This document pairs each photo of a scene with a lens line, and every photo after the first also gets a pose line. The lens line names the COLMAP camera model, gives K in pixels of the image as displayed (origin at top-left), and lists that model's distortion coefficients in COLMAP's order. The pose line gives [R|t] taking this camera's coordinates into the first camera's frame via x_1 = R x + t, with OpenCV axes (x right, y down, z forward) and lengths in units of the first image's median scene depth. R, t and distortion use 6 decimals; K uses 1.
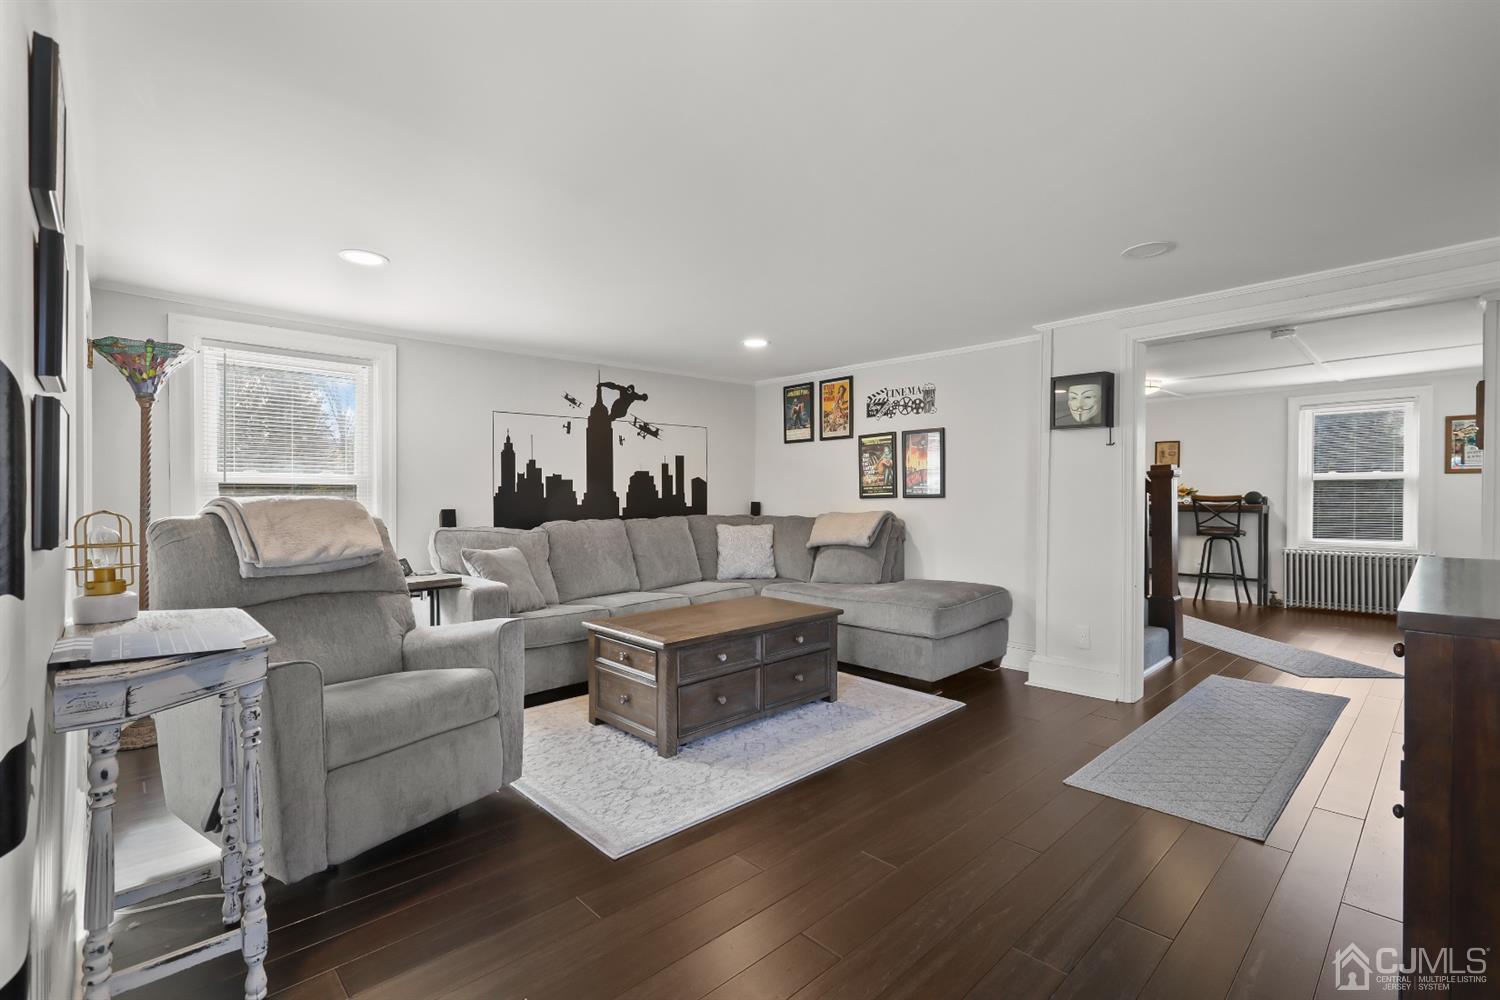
lens RADIAL K [[681.2, 0, 750.8], [0, 681.2, 495.4], [0, 0, 1]] dist [0.003146, 0.000541]
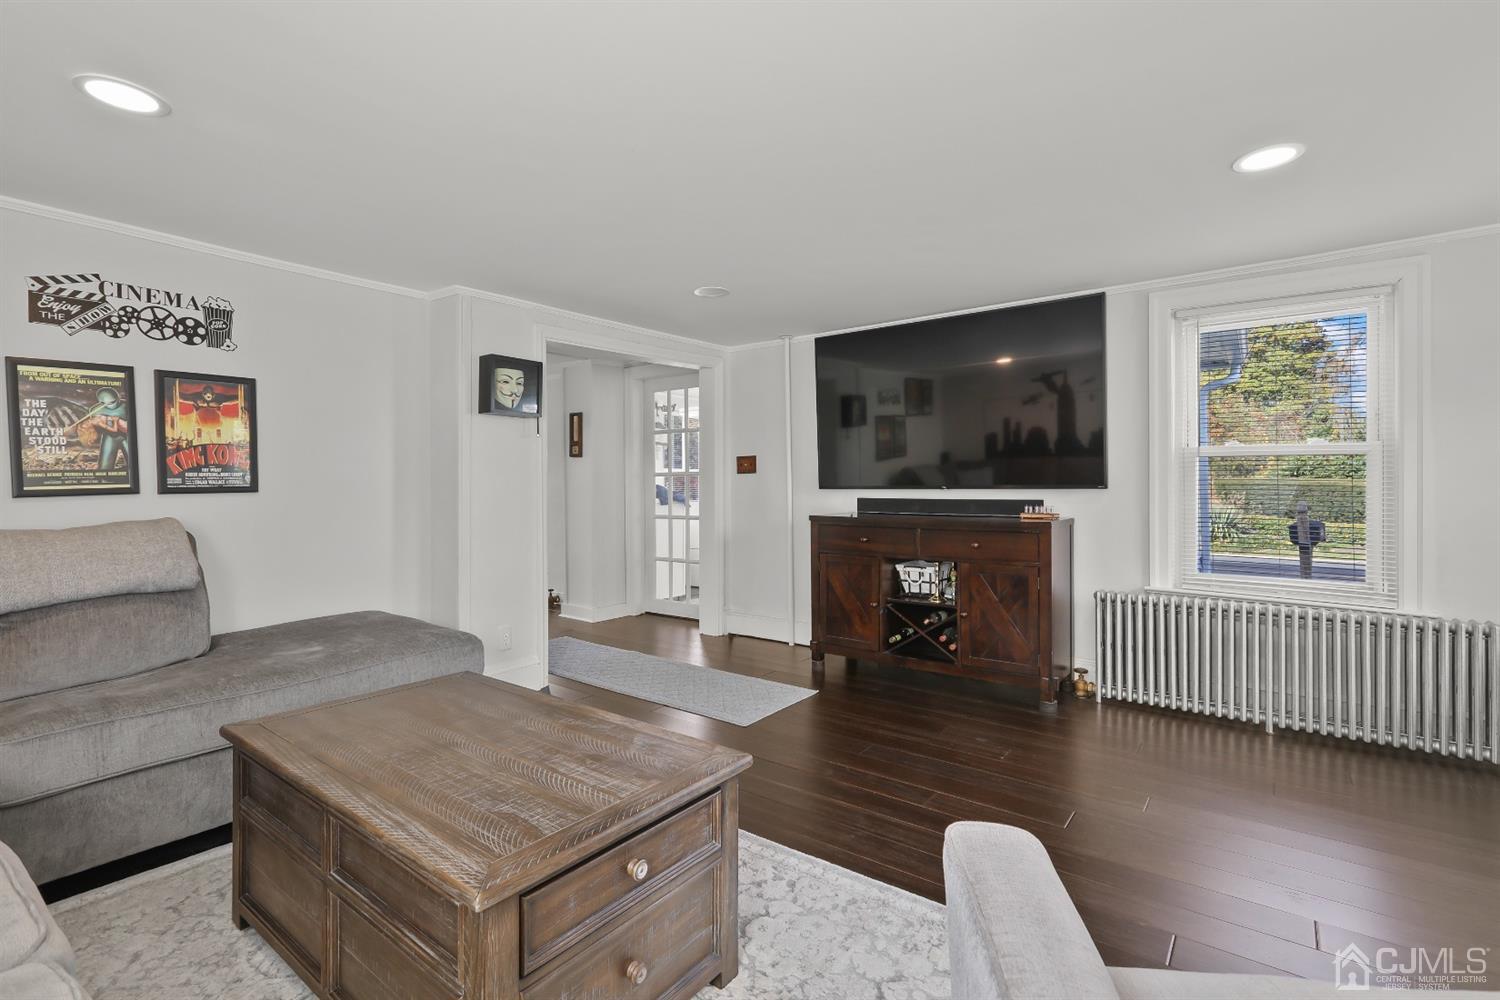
lens RADIAL K [[681.2, 0, 751.7], [0, 681.2, 489.7], [0, 0, 1]] dist [0.003146, 0.000541]
pose [[-0.149445, -0.008091, 0.988737, -0.377631], [0.006963, 0.999933, 0.009235, -0.001330], [-0.988746, 0.008264, -0.149378, 0.613580]]
